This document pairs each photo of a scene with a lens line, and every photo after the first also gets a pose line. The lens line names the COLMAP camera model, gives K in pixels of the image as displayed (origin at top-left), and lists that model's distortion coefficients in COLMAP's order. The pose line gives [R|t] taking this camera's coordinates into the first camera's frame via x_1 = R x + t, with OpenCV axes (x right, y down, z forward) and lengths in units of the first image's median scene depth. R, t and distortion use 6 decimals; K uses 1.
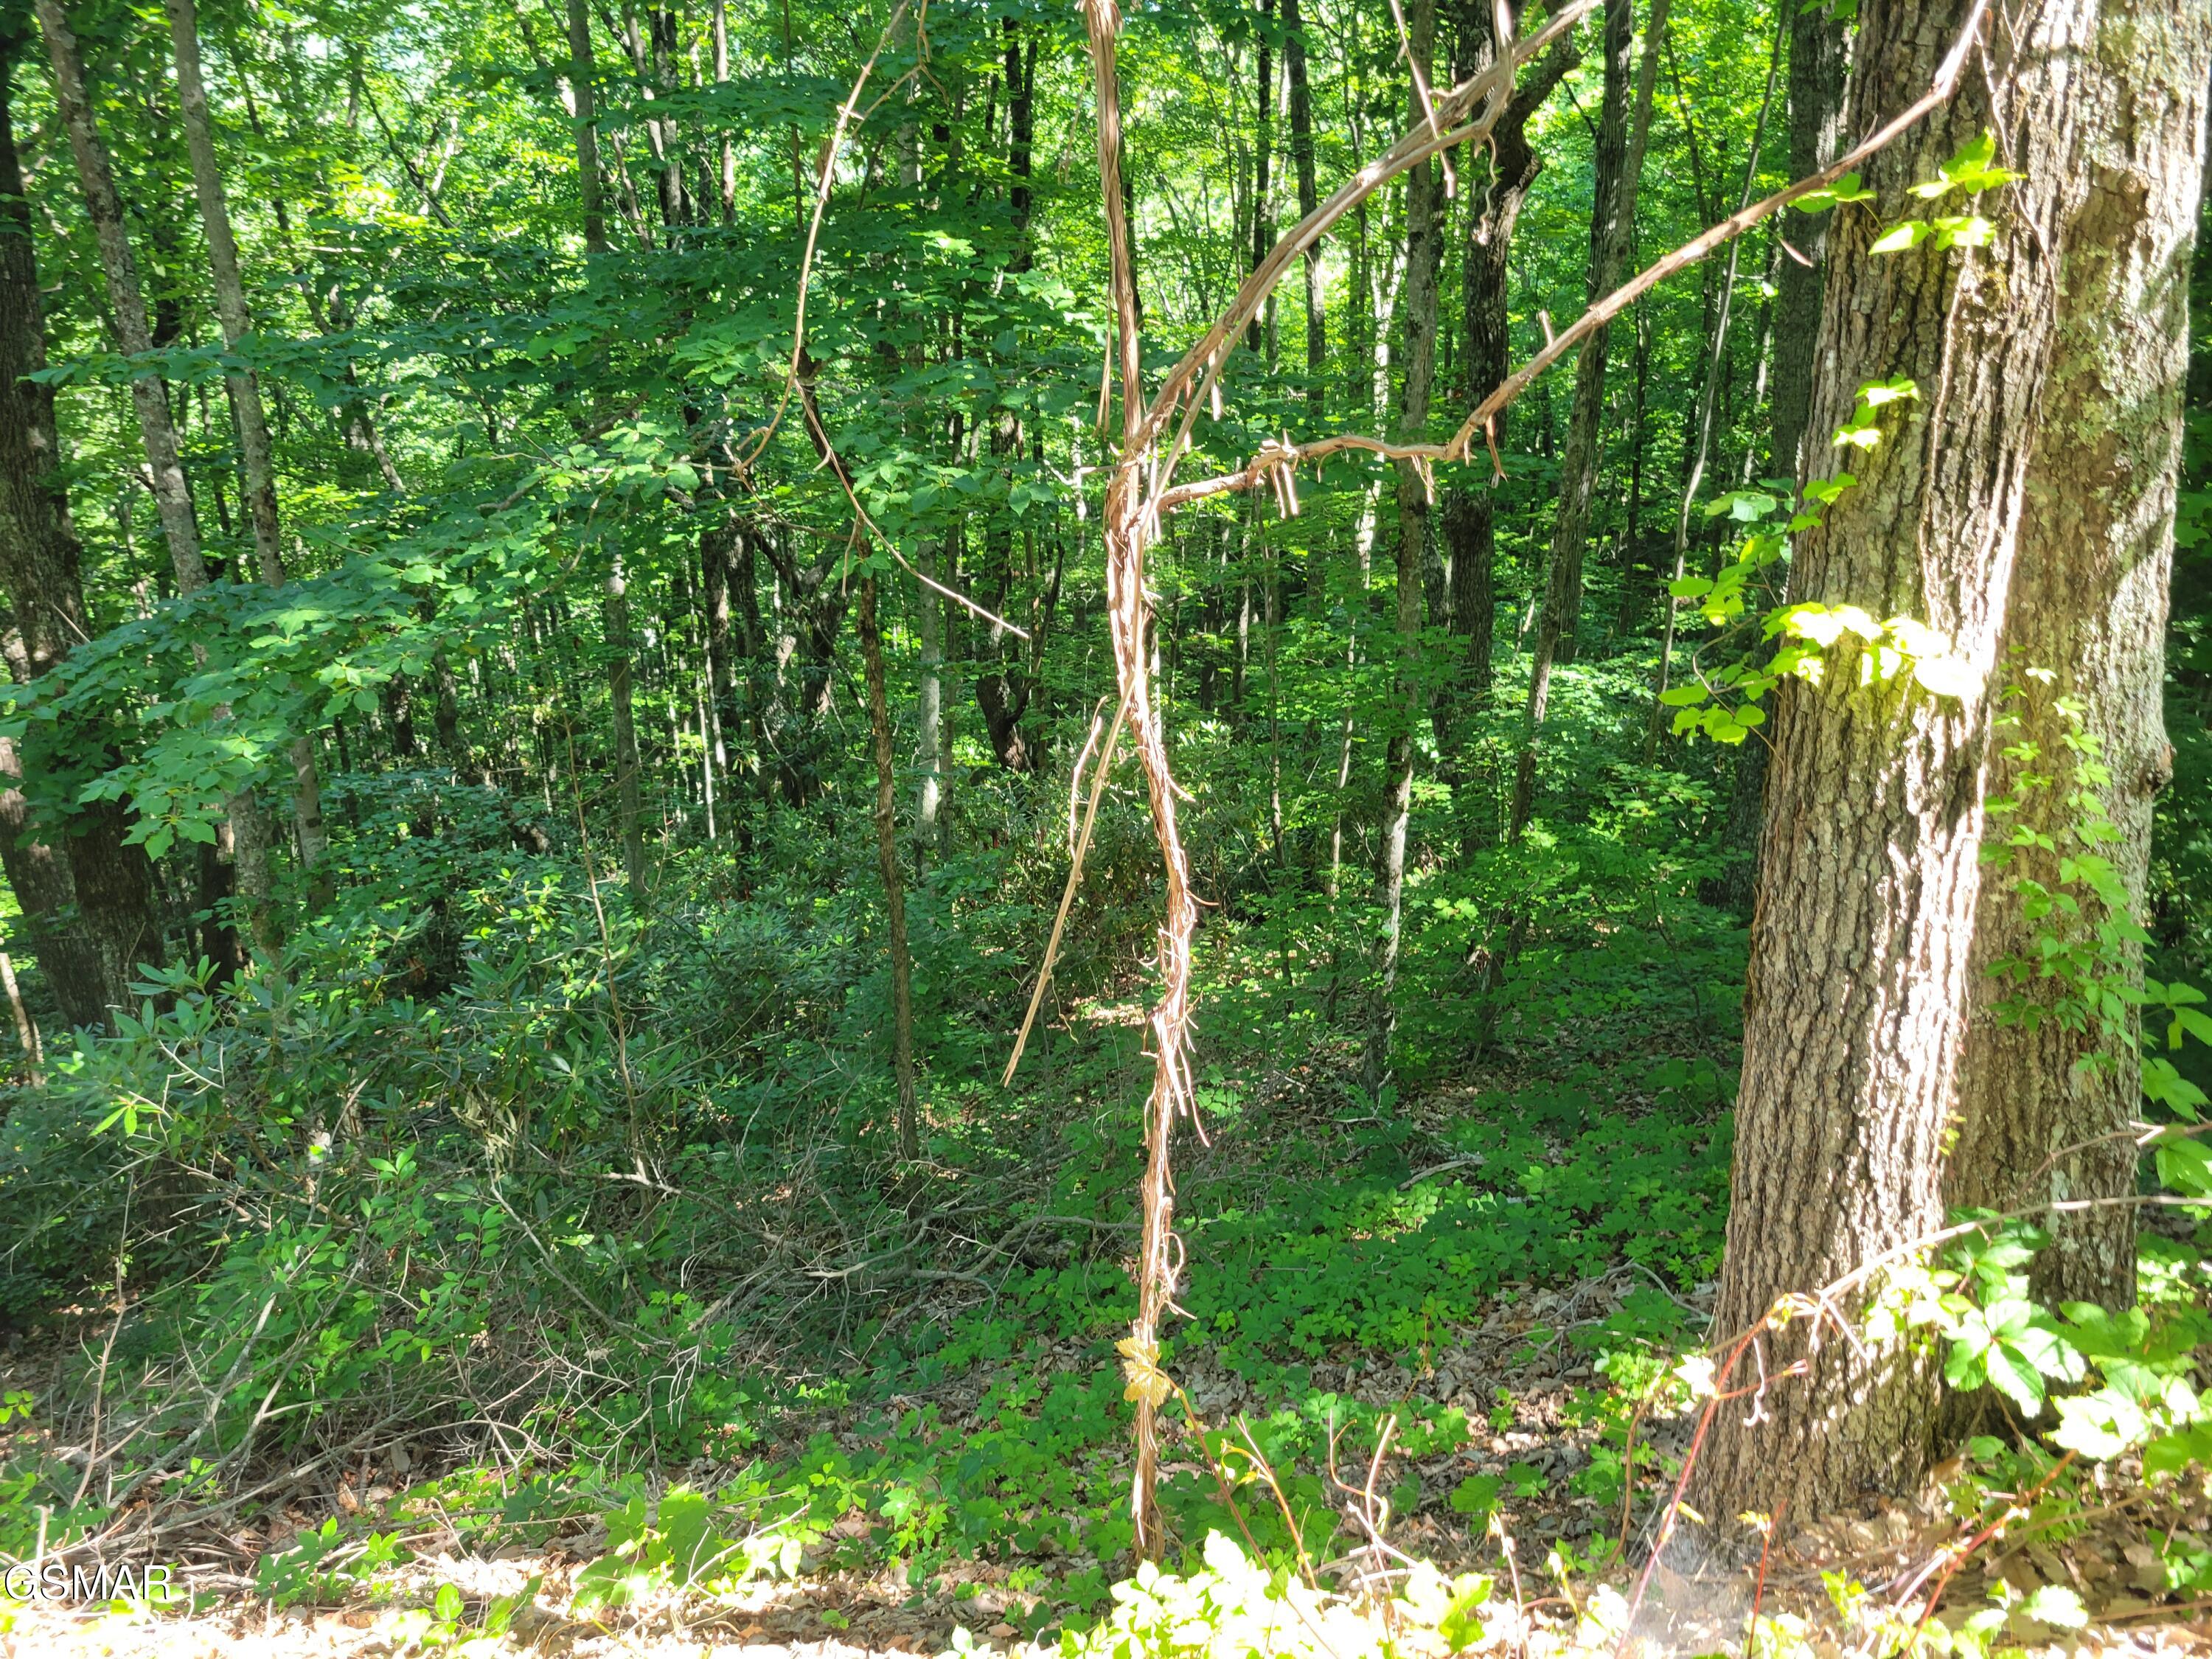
lens RADIAL K [[1653.2, 0, 1108.4], [0, 1653.2, 844.2], [0, 0, 1]] dist [0.002831, -0.000207]
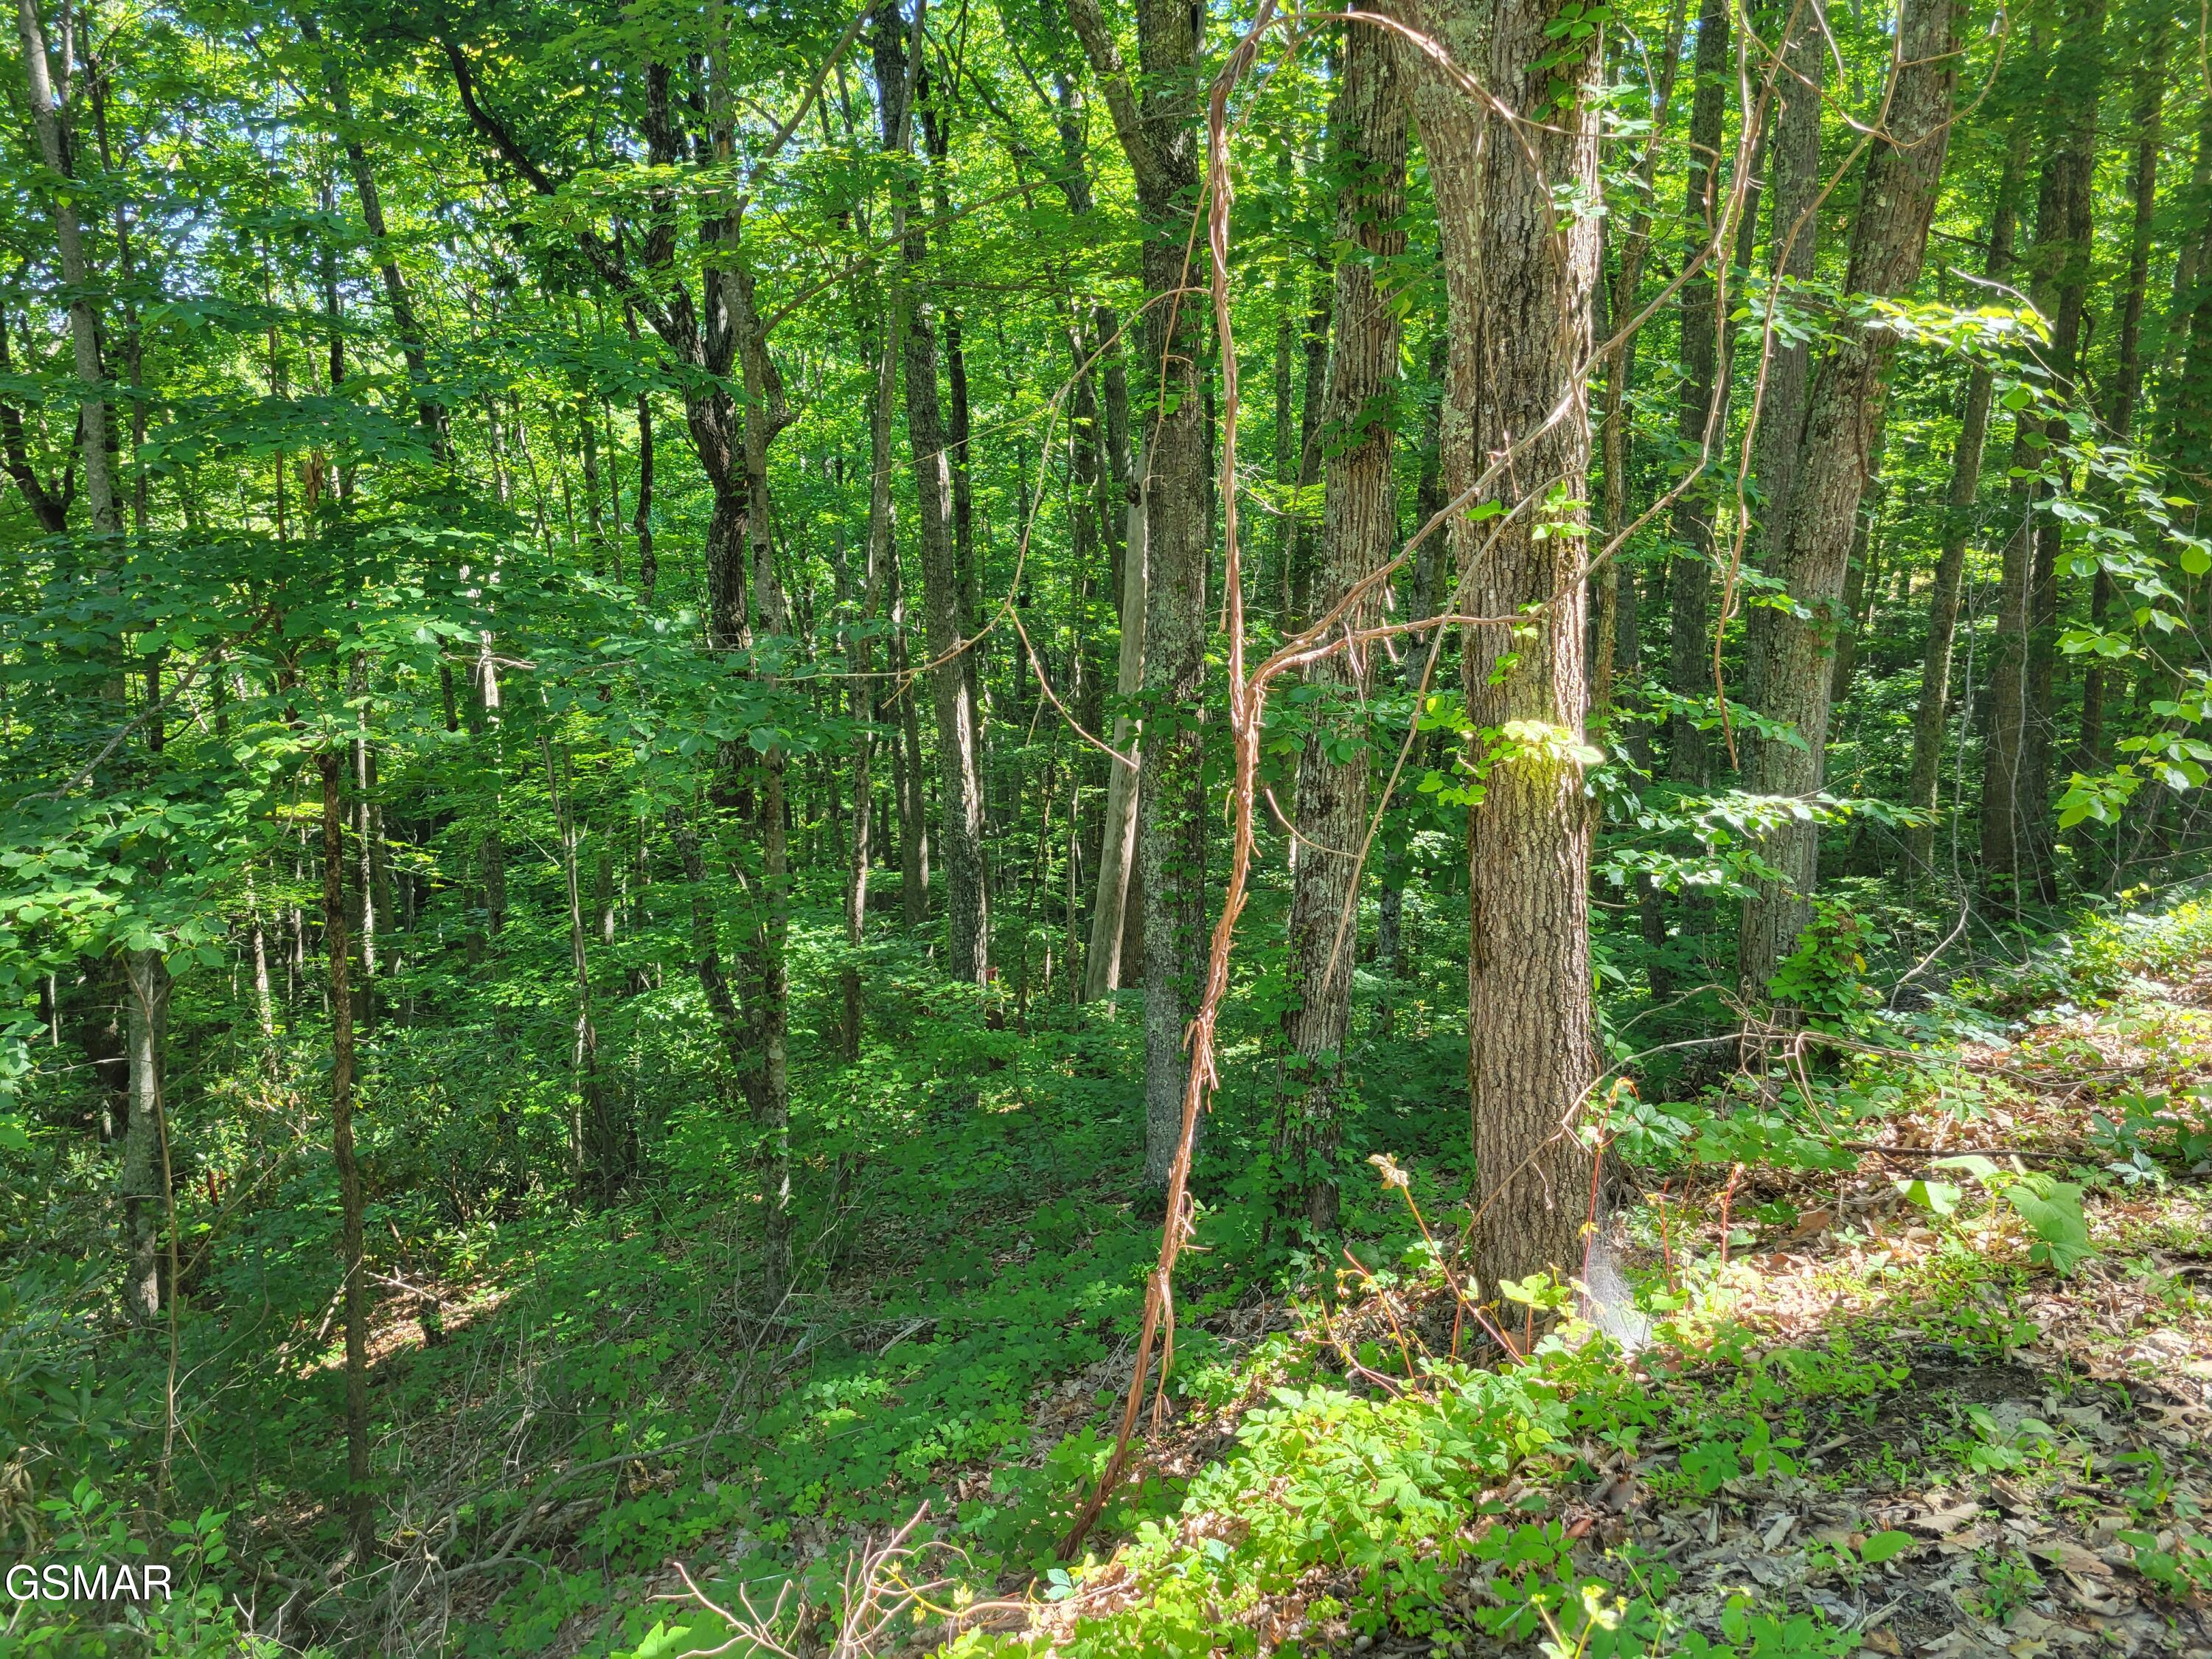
lens RADIAL K [[1653.2, 0, 1104.5], [0, 1653.2, 818.2], [0, 0, 1]] dist [0.002831, -0.000207]
pose [[0.861784, -0.088319, 0.499528, -0.845402], [0.178078, 0.974728, -0.134883, 0.119048], [-0.474991, 0.205195, 0.855732, -0.314554]]
